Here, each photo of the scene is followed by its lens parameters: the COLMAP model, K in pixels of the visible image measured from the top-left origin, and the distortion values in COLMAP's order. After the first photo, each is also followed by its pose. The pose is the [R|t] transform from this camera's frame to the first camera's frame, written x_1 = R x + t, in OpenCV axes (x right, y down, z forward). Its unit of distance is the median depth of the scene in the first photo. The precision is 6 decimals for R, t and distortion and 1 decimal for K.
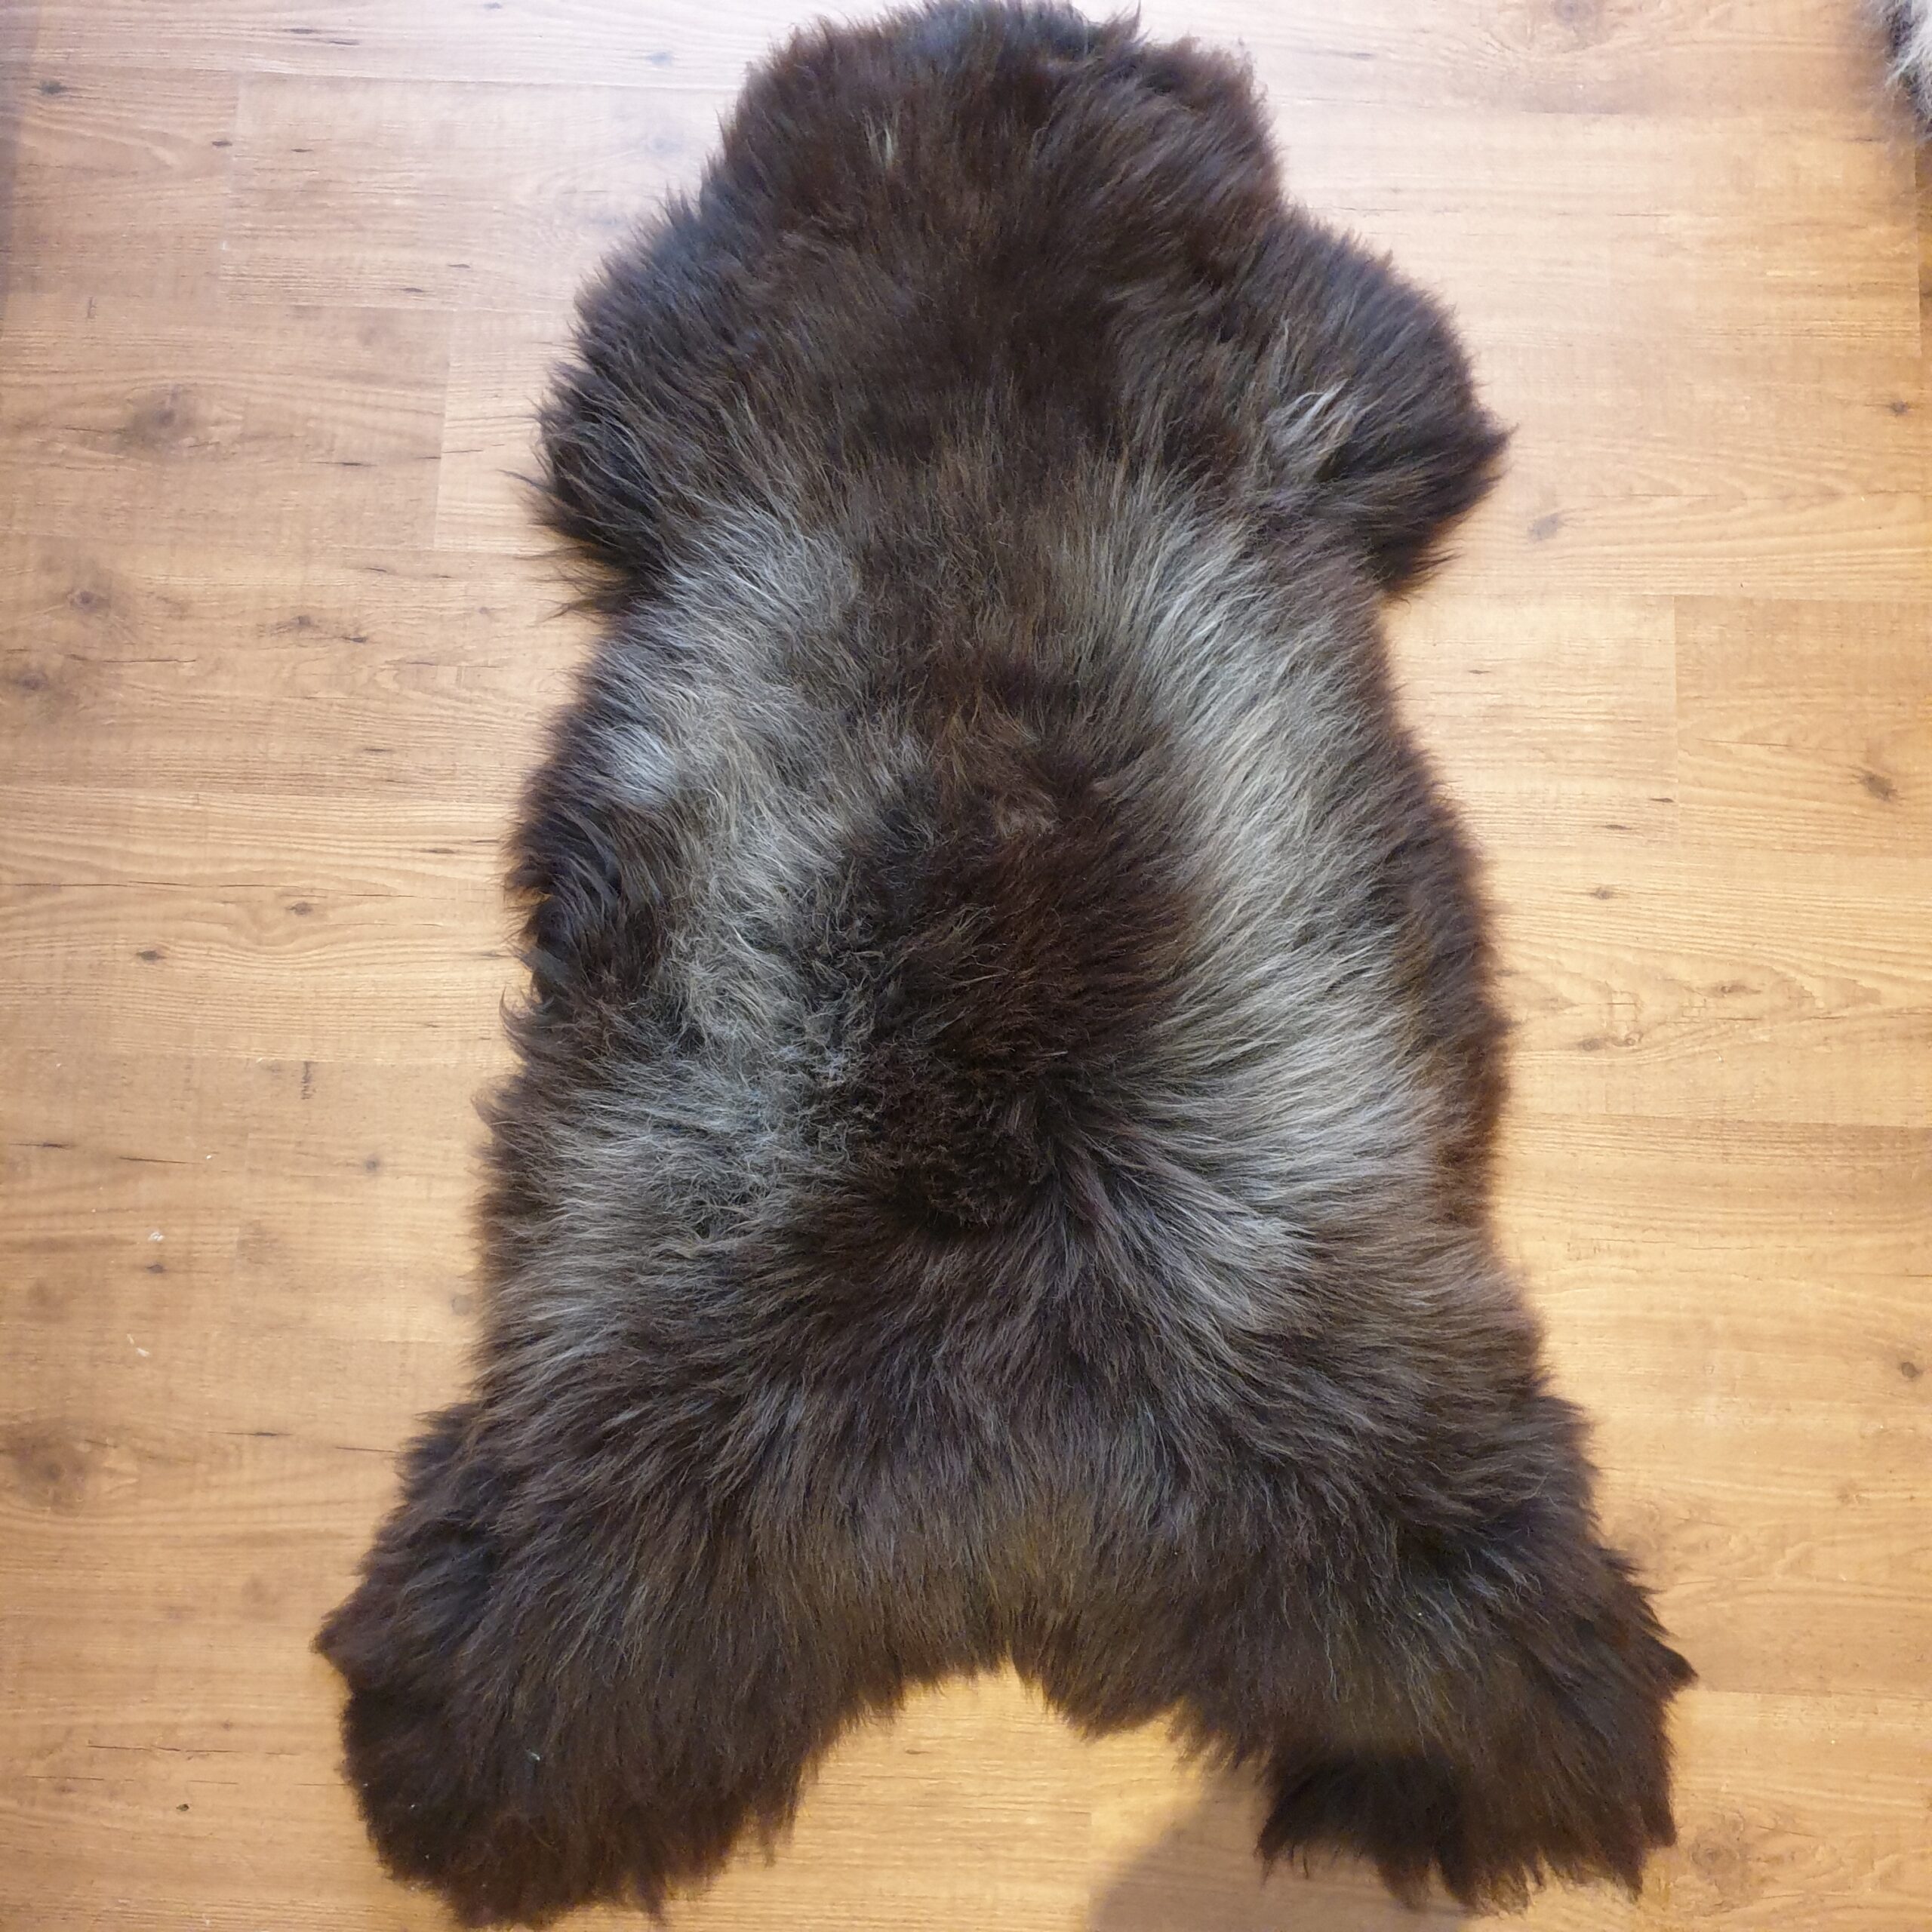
lens RADIAL K [[2188.6, 0, 1002.2], [0, 2188.6, 1056.3], [0, 0, 1]] dist [-0.001701, -0.087901]
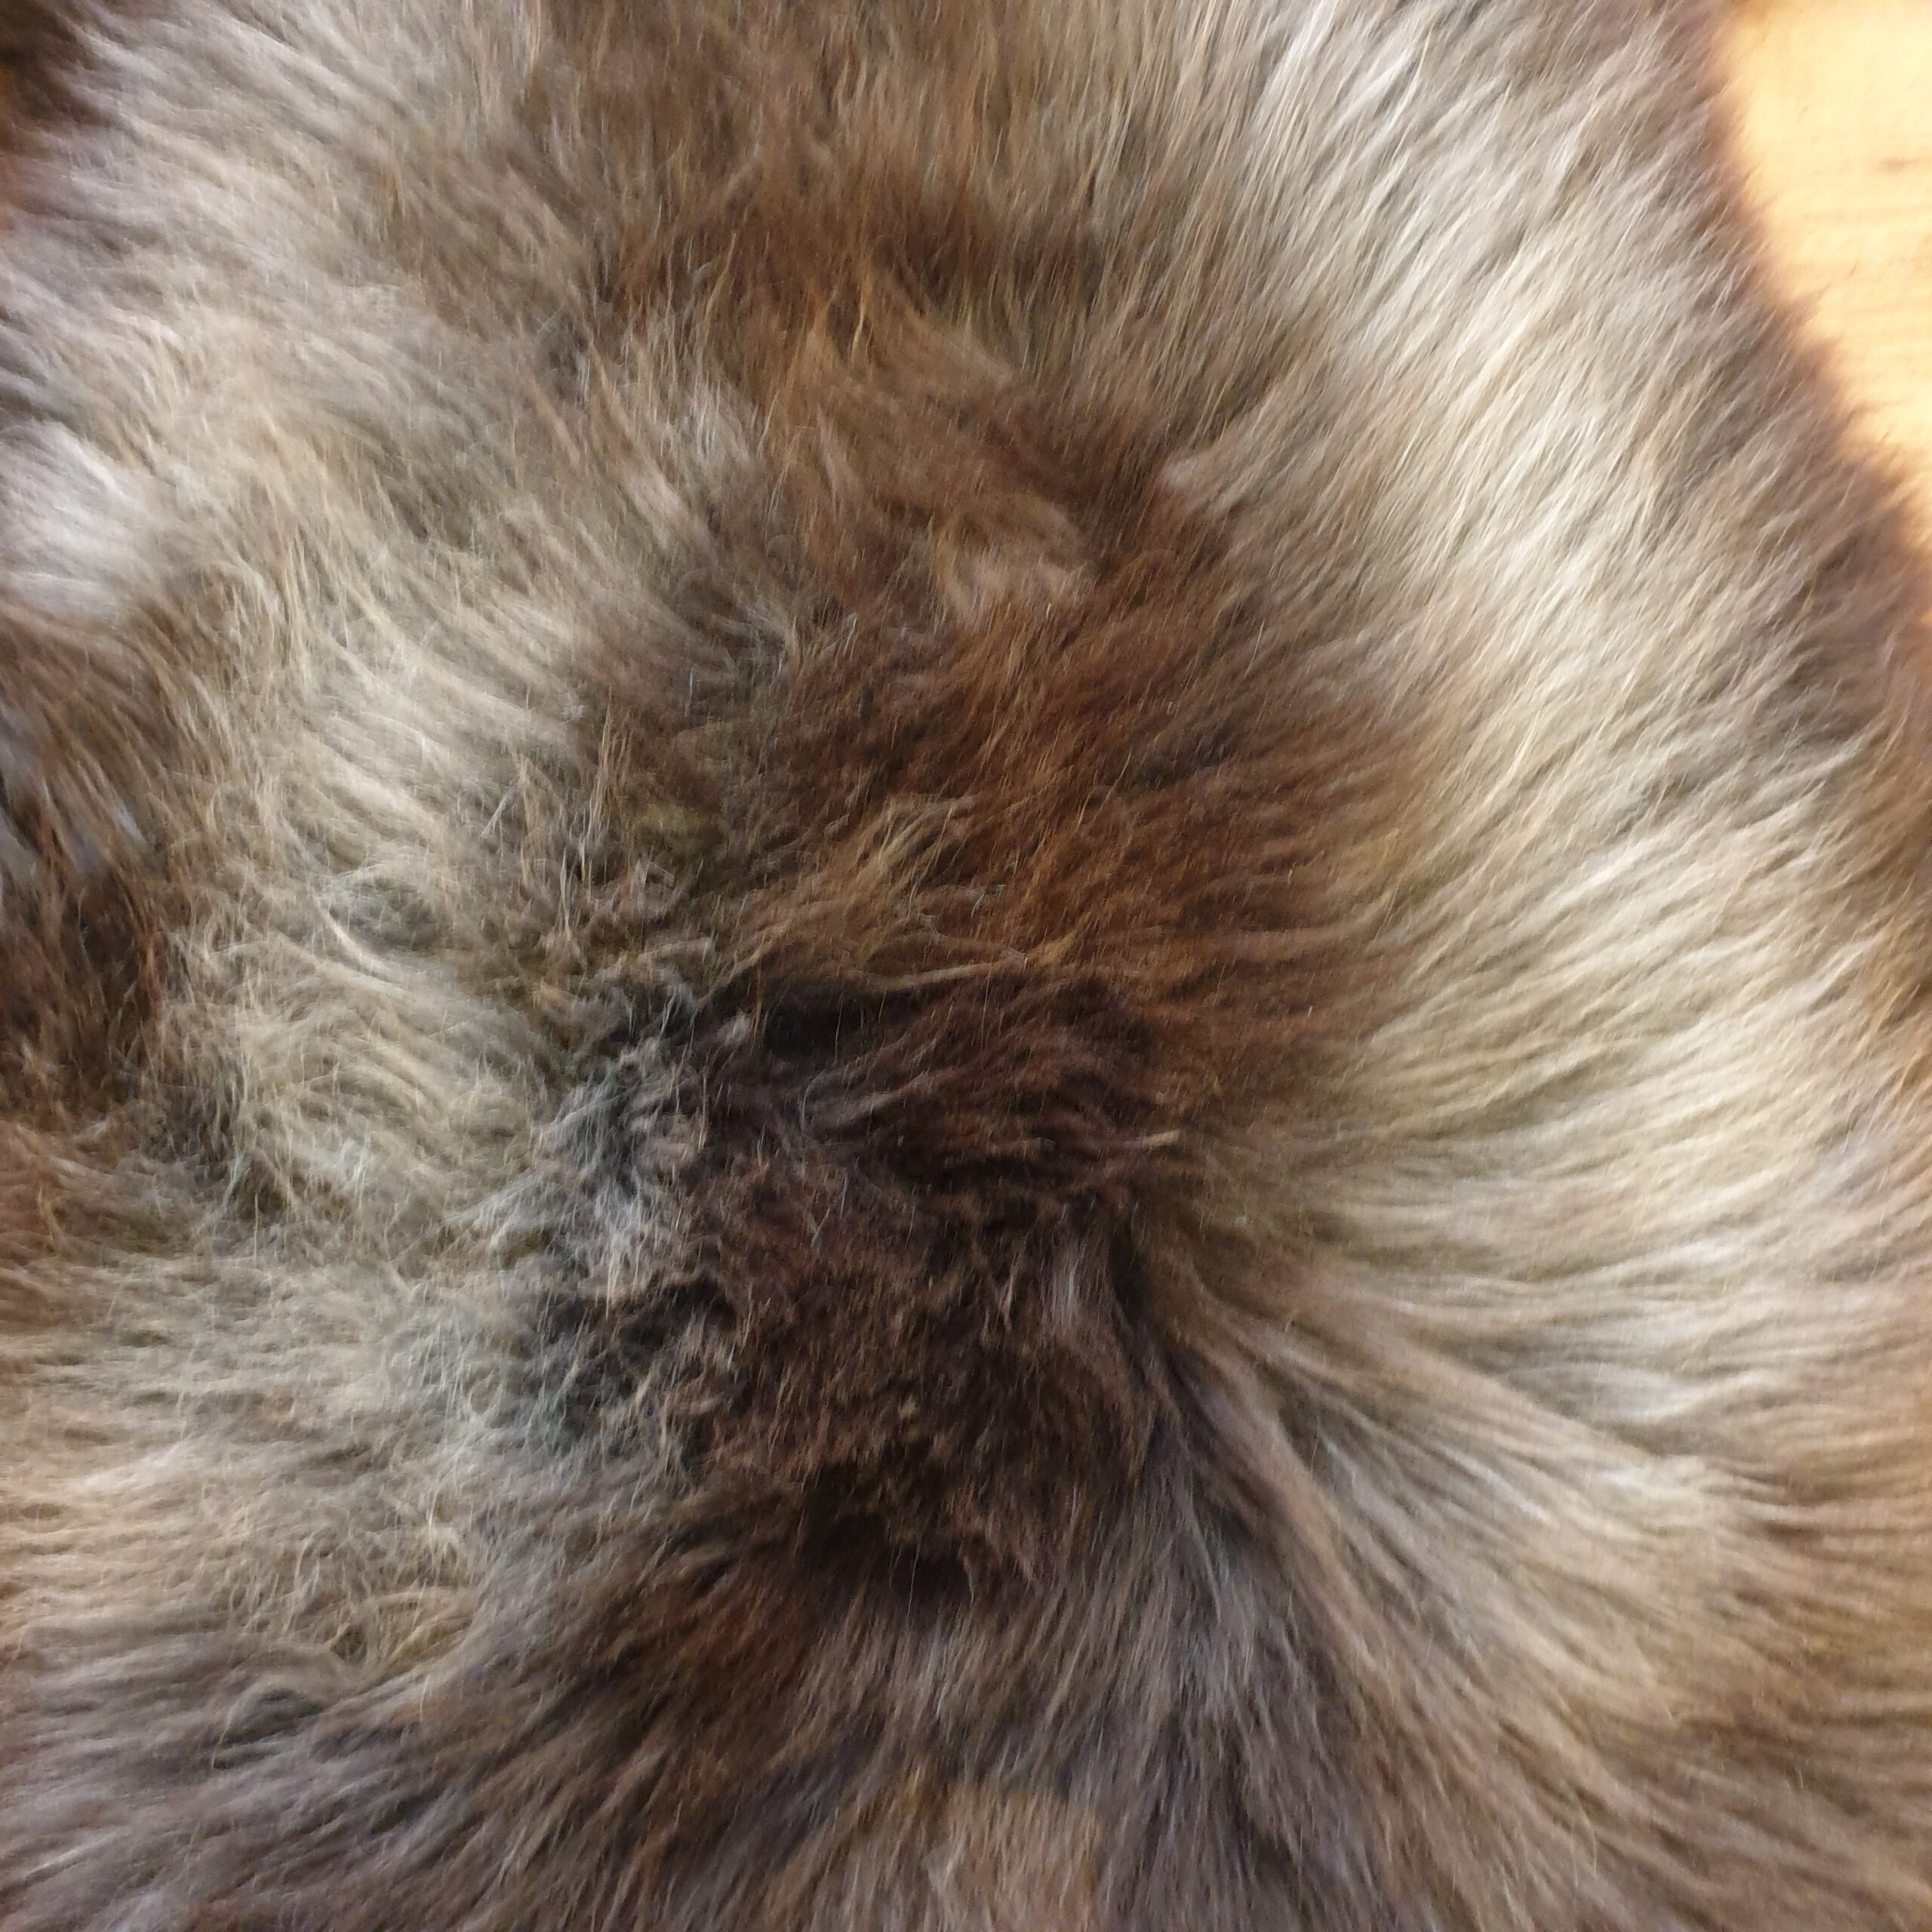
lens RADIAL K [[2188.6, 0, 1002.2], [0, 2188.6, 1056.3], [0, 0, 1]] dist [-0.001701, -0.087901]
pose [[0.991230, -0.105520, 0.079550, -0.034079], [0.093820, 0.985881, 0.138697, -0.075808], [-0.093062, -0.130017, 0.987135, 0.580559]]
